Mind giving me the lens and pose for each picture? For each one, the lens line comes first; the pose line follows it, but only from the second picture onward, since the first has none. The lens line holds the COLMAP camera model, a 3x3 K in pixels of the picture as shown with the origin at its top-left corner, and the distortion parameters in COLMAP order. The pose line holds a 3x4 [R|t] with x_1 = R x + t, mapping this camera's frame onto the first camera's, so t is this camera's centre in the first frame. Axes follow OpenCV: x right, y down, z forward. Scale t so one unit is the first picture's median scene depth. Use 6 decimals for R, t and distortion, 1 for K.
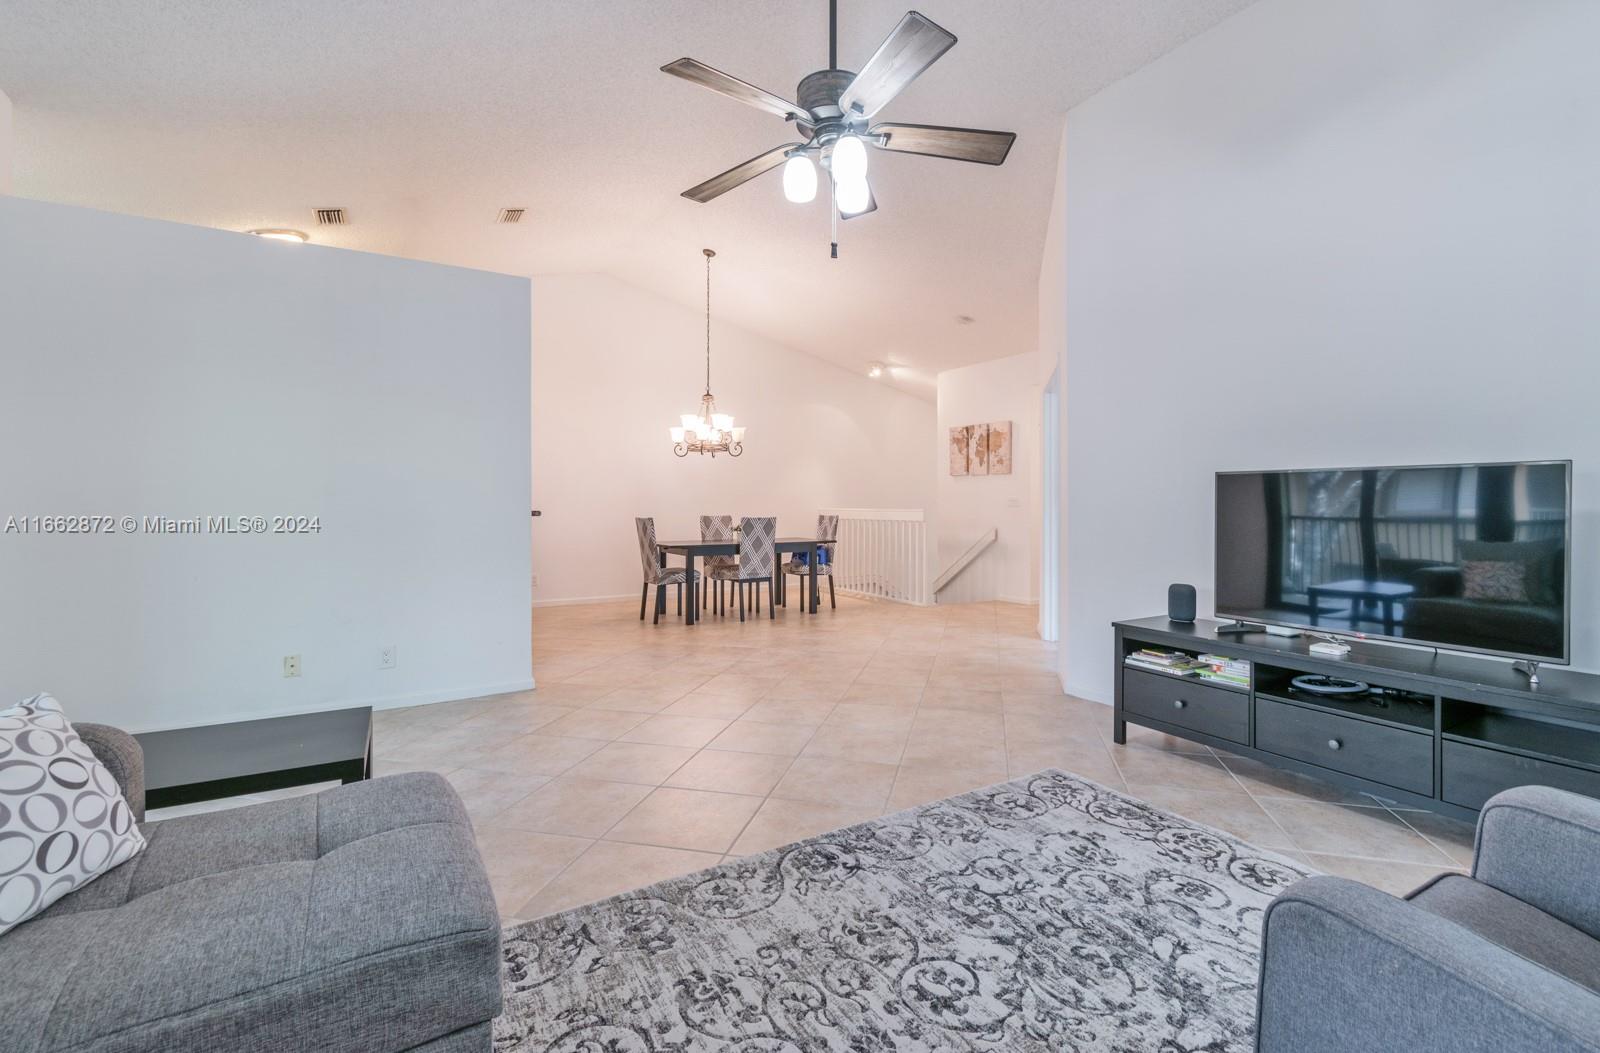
lens RADIAL K [[712.1, 0, 852.7], [0, 712.1, 507.5], [0, 0, 1]] dist [0.009950, 0.000596]
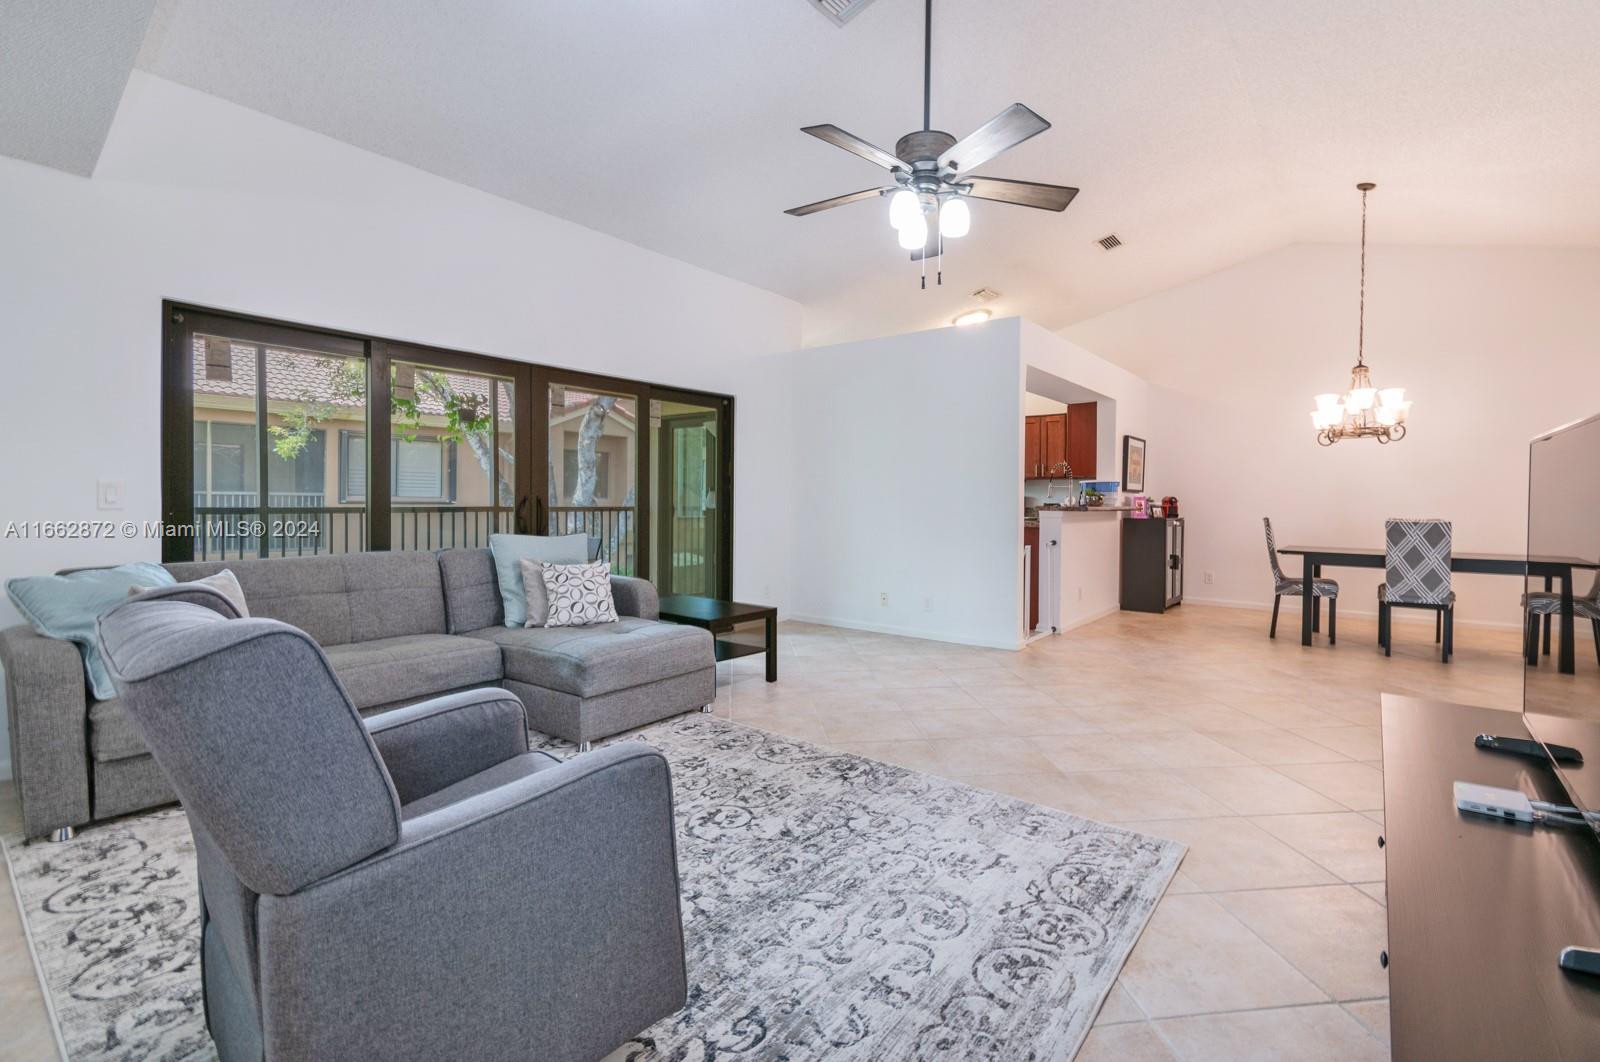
lens RADIAL K [[712.1, 0, 803.7], [0, 712.1, 518.0], [0, 0, 1]] dist [0.009950, 0.000596]
pose [[0.326254, 0.022106, -0.945024, 1.223740], [-0.009995, 0.999751, 0.019936, 0.007227], [0.945229, 0.002941, 0.326394, 0.518235]]
